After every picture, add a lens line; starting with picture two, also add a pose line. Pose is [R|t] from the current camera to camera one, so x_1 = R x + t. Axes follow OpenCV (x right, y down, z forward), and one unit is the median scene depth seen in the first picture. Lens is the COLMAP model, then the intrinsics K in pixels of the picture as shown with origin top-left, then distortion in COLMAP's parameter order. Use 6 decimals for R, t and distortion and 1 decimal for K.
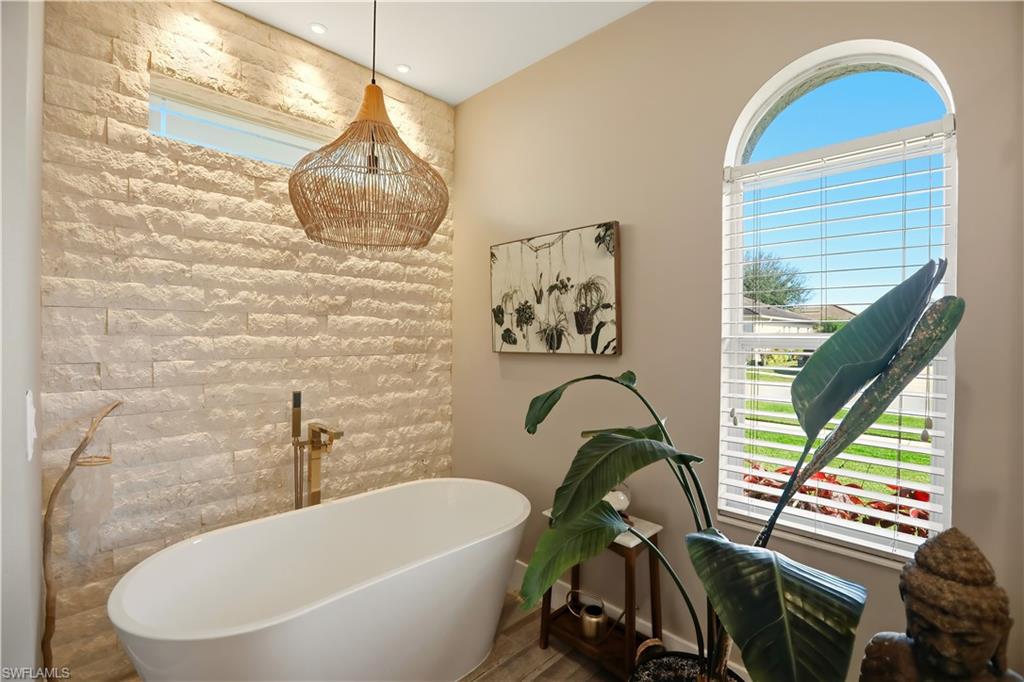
lens RADIAL K [[474.5, 0, 508.5], [0, 474.5, 338.2], [0, 0, 1]] dist [-0.041513, 0.000878]
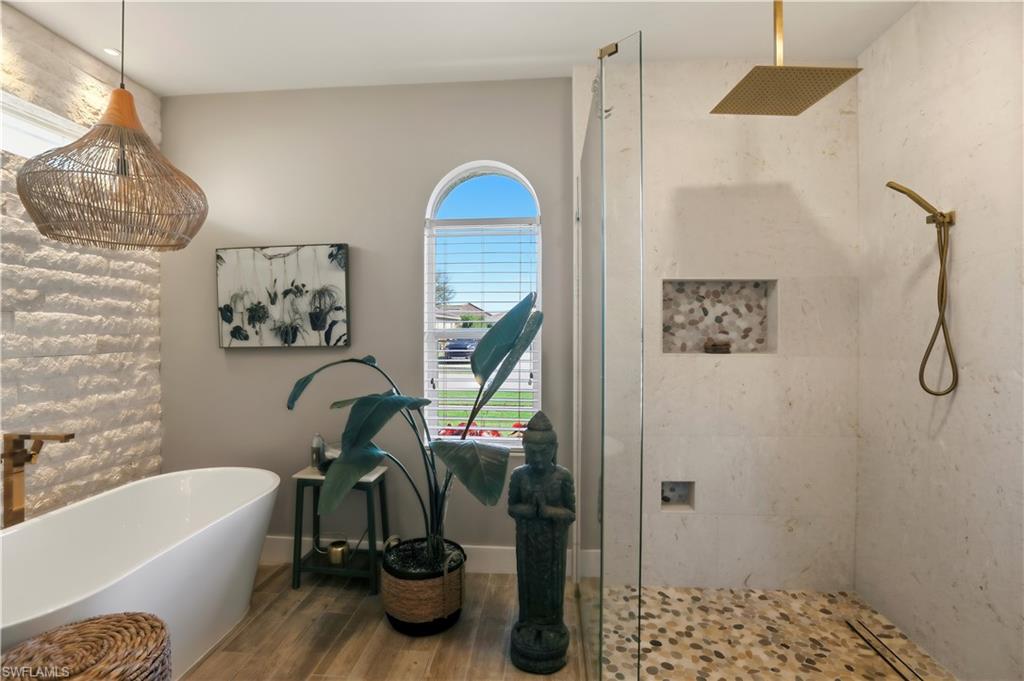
lens RADIAL K [[485.3, 0, 512.8], [0, 485.3, 325.7], [0, 0, 1]] dist [-0.020505, 0.000721]
pose [[0.760898, -0.002013, 0.648869, -0.251904], [0.012941, 0.999843, -0.012074, 0.000992], [-0.648743, 0.017584, 0.760805, -0.274224]]
